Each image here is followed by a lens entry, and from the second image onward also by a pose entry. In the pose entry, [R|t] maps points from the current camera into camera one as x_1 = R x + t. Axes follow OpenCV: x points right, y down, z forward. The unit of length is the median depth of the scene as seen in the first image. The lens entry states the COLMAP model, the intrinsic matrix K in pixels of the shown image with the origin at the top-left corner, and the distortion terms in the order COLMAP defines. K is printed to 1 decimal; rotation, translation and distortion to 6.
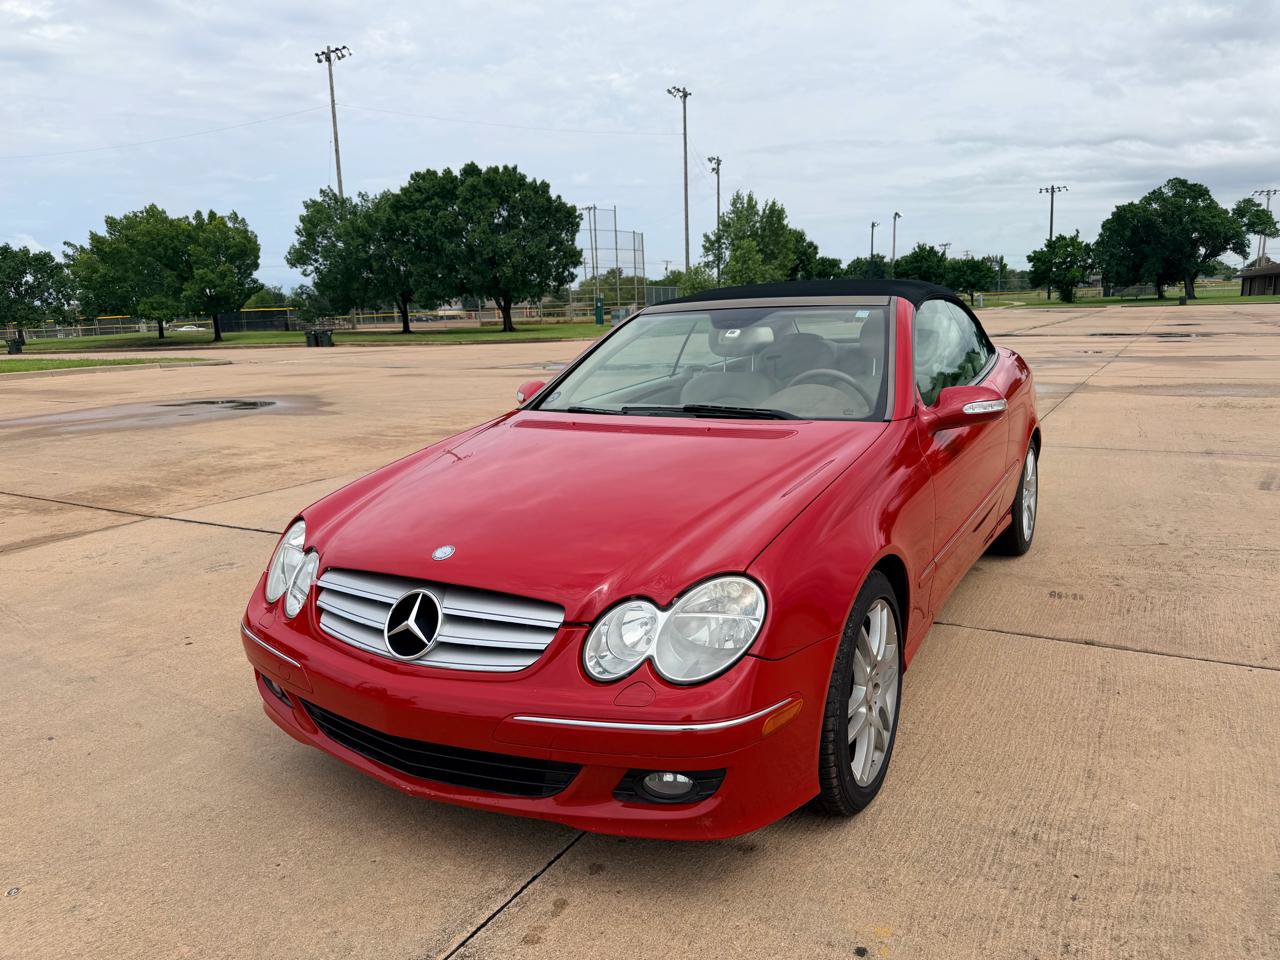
lens RADIAL K [[903.3, 0, 640.8], [0, 903.3, 486.9], [0, 0, 1]] dist [0.043779, -0.054454]
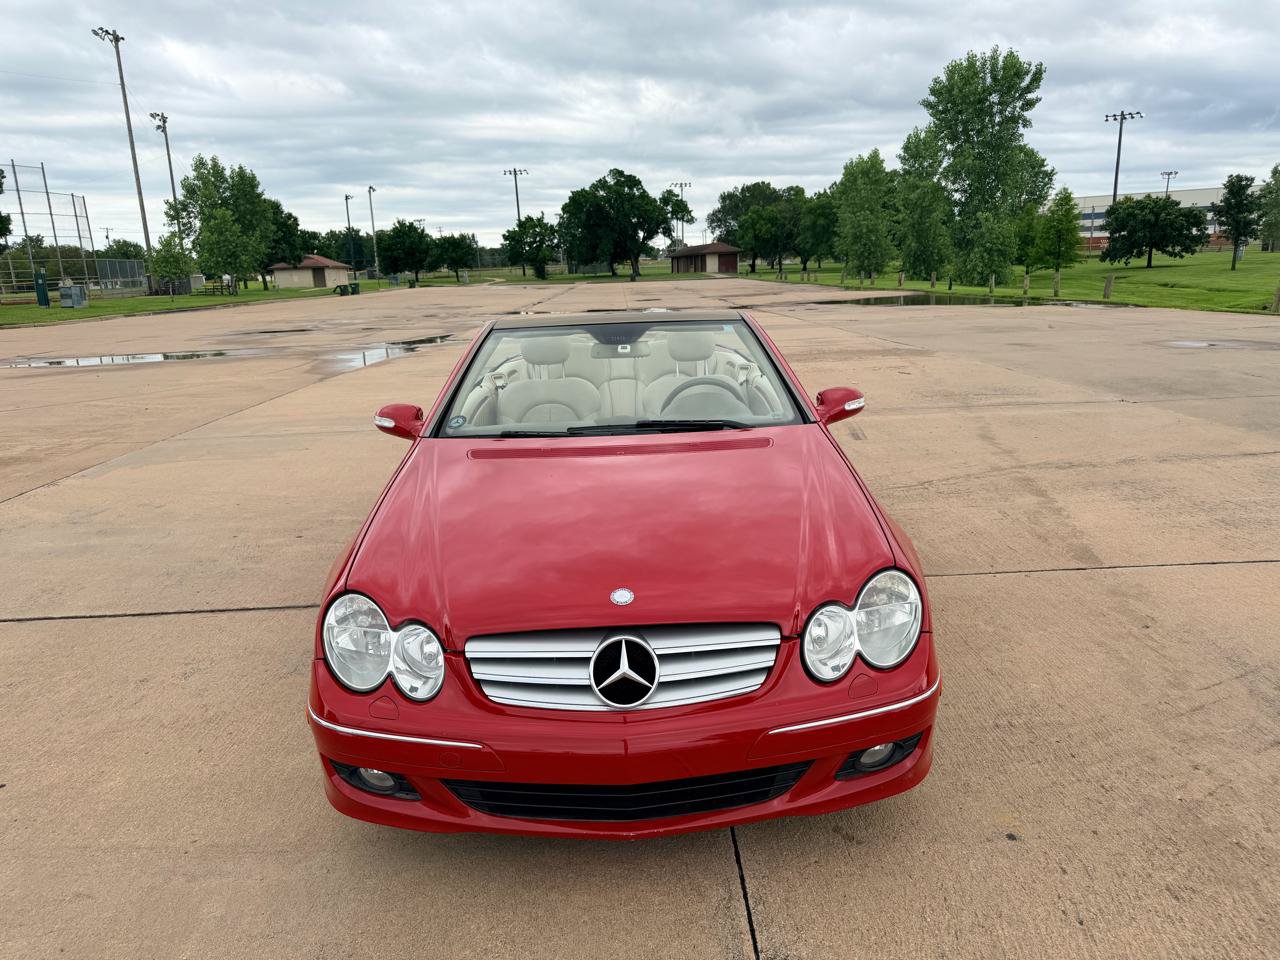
lens RADIAL K [[903.3, 0, 646.8], [0, 903.3, 486.1], [0, 0, 1]] dist [0.043779, -0.054454]
pose [[0.850186, -0.122525, 0.512026, -0.026560], [0.109267, 0.992431, 0.056052, -0.003980], [-0.515018, 0.008293, 0.857139, 0.004625]]
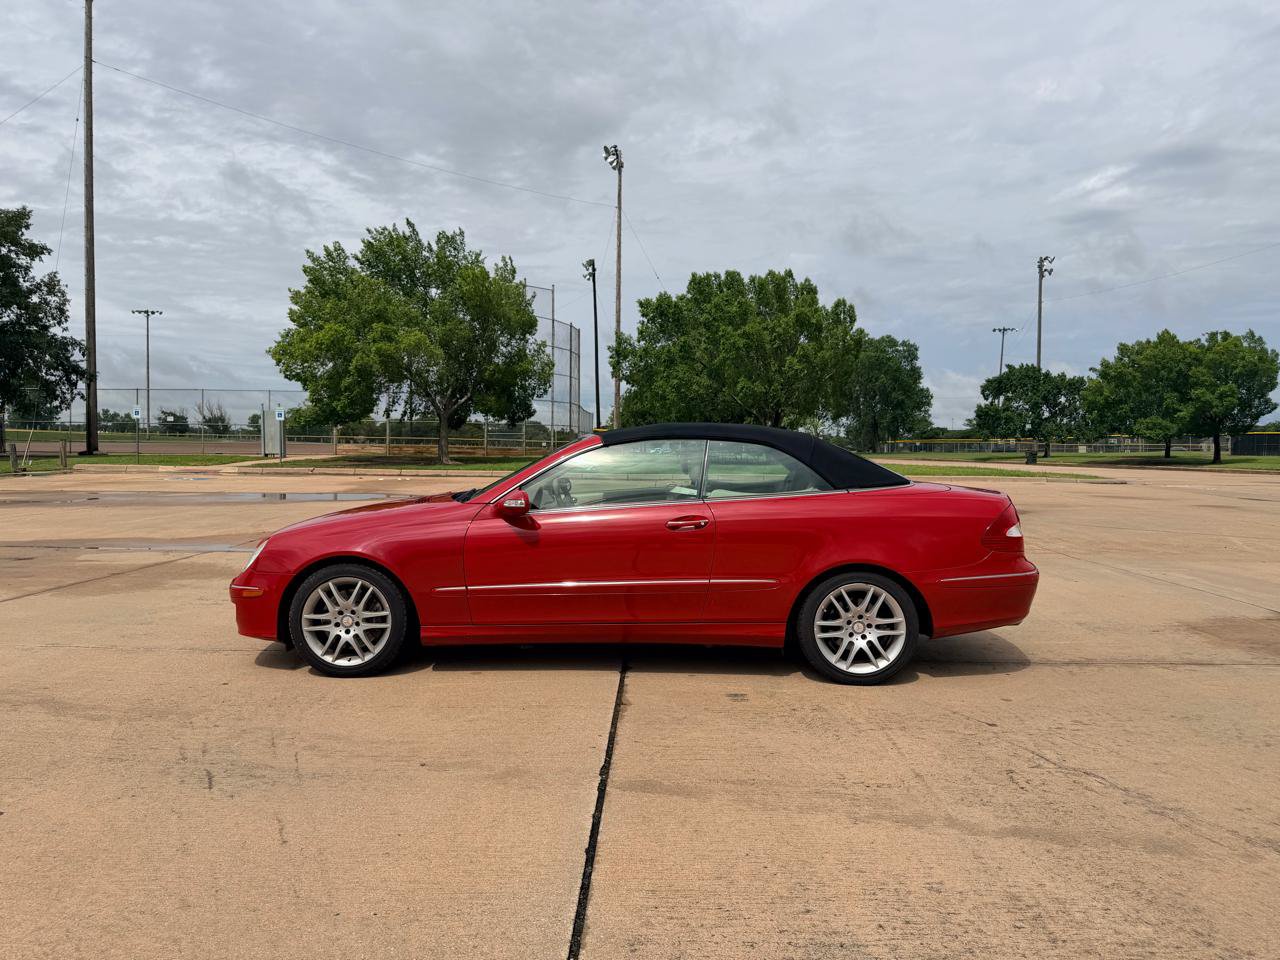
lens RADIAL K [[903.3, 0, 646.4], [0, 903.3, 494.5], [0, 0, 1]] dist [0.043779, -0.054454]
pose [[0.481951, 0.086028, -0.871965, 0.098160], [-0.189209, 0.981907, -0.007704, -0.007161], [0.855525, 0.168697, 0.489508, 0.021775]]
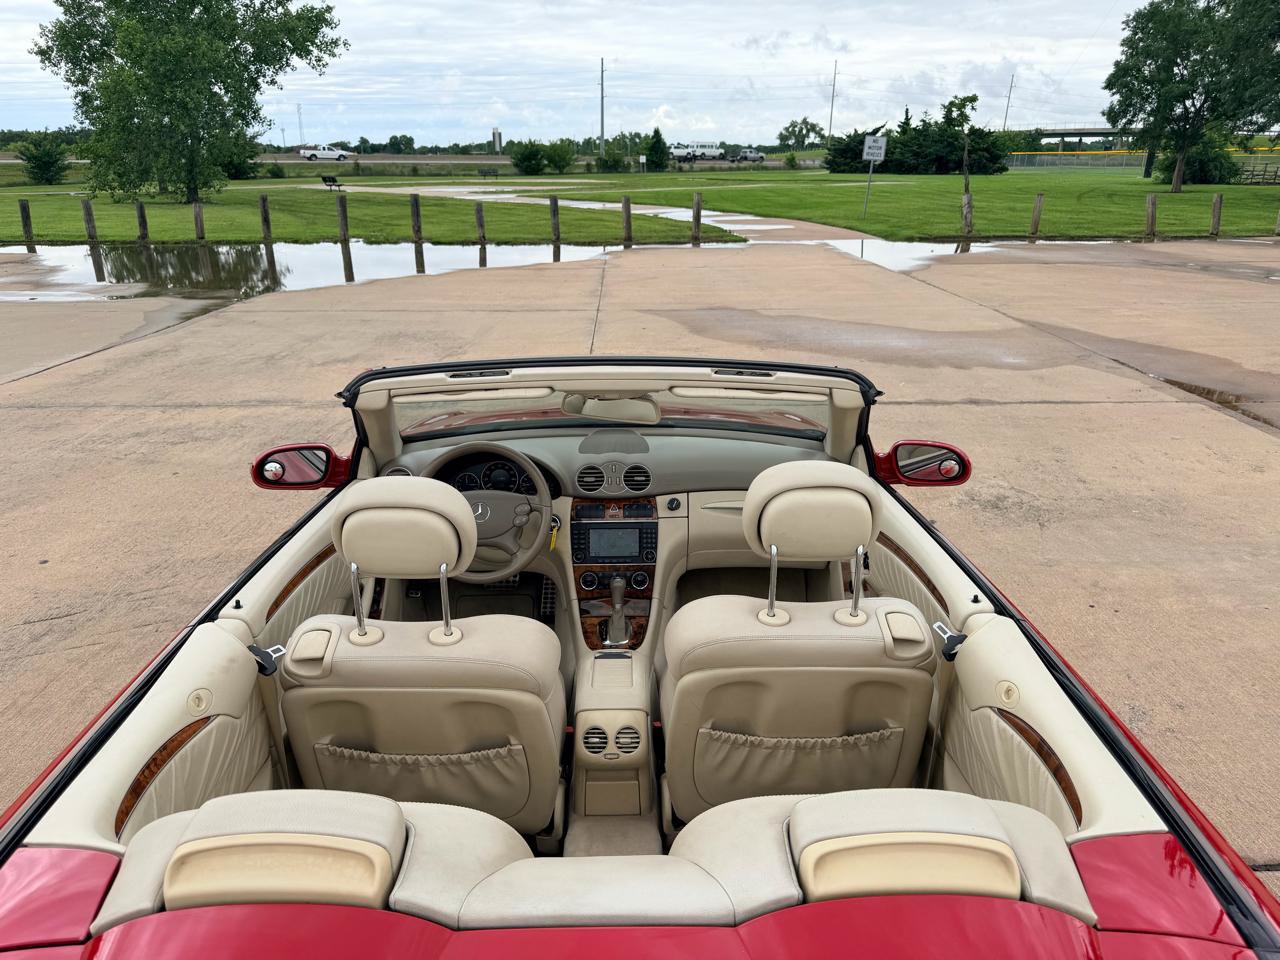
lens RADIAL K [[903.3, 0, 634.4], [0, 903.3, 482.0], [0, 0, 1]] dist [0.043779, -0.054454]
pose [[-0.854596, 0.201741, -0.478503, 0.026548], [-0.071981, 0.866537, 0.493896, -0.027755], [0.514280, 0.456524, -0.726018, 0.094852]]
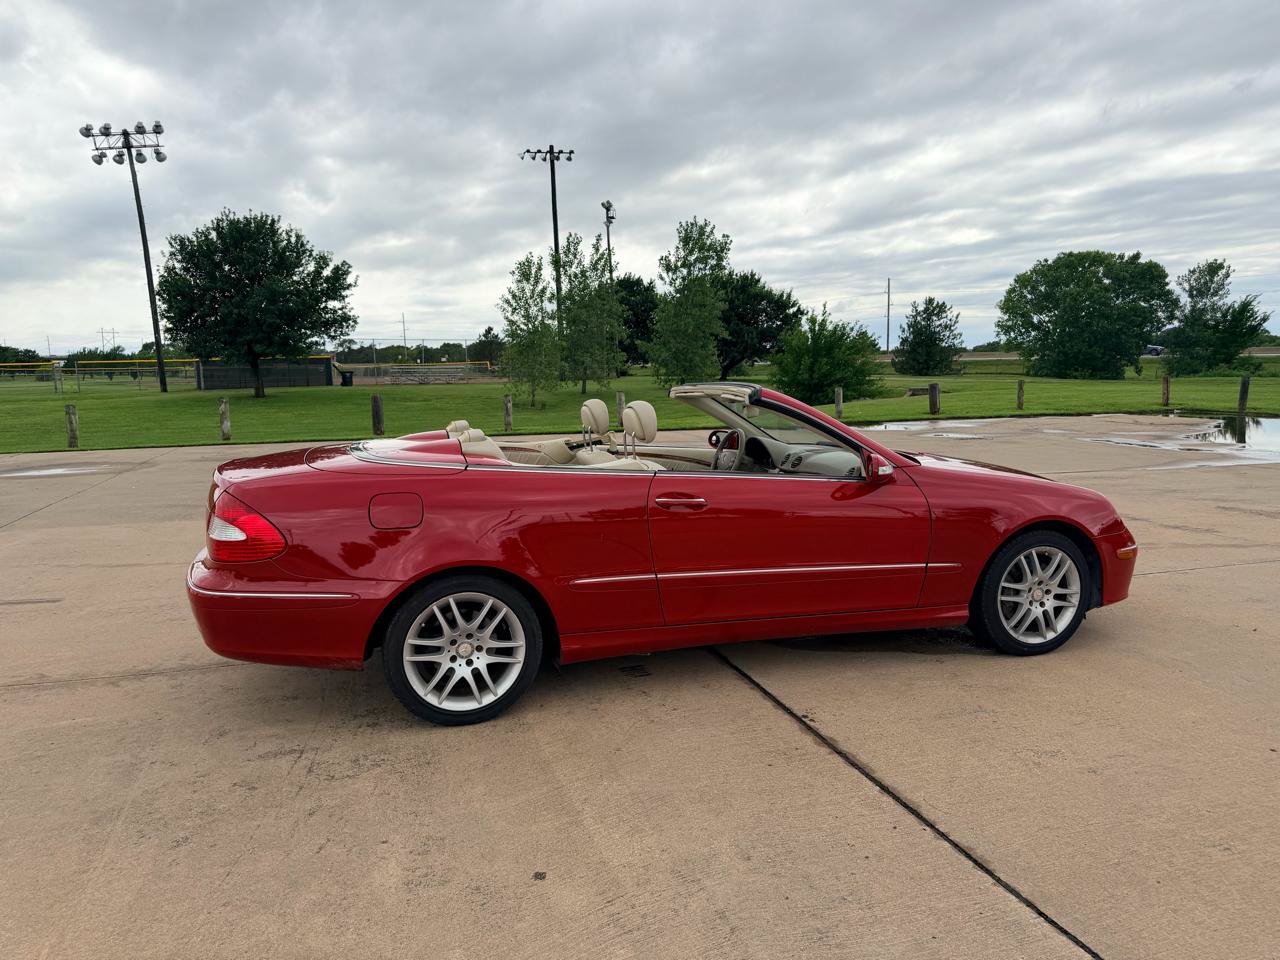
lens RADIAL K [[903.3, 0, 641.5], [0, 903.3, 489.1], [0, 0, 1]] dist [0.043779, -0.054454]
pose [[-0.732285, -0.050487, 0.679124, -0.042683], [0.164394, 0.954649, 0.248233, -0.026048], [-0.660857, 0.293421, -0.690776, 0.130049]]
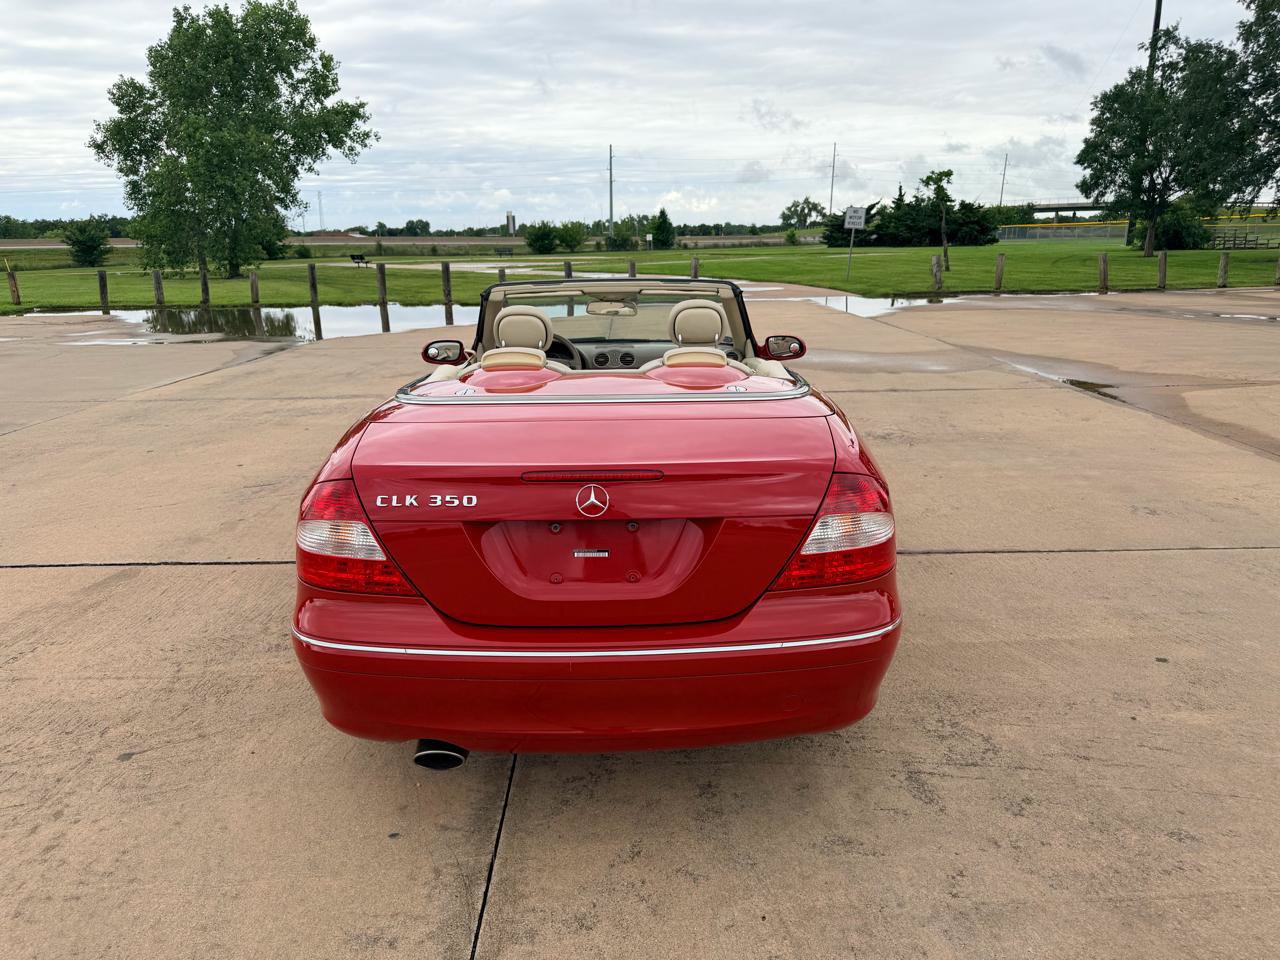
lens RADIAL K [[903.3, 0, 631.6], [0, 903.3, 480.1], [0, 0, 1]] dist [0.043779, -0.054454]
pose [[-0.860035, 0.170513, -0.480901, 0.046445], [-0.056412, 0.904953, 0.421755, -0.030371], [0.507108, 0.389852, -0.768672, 0.130886]]
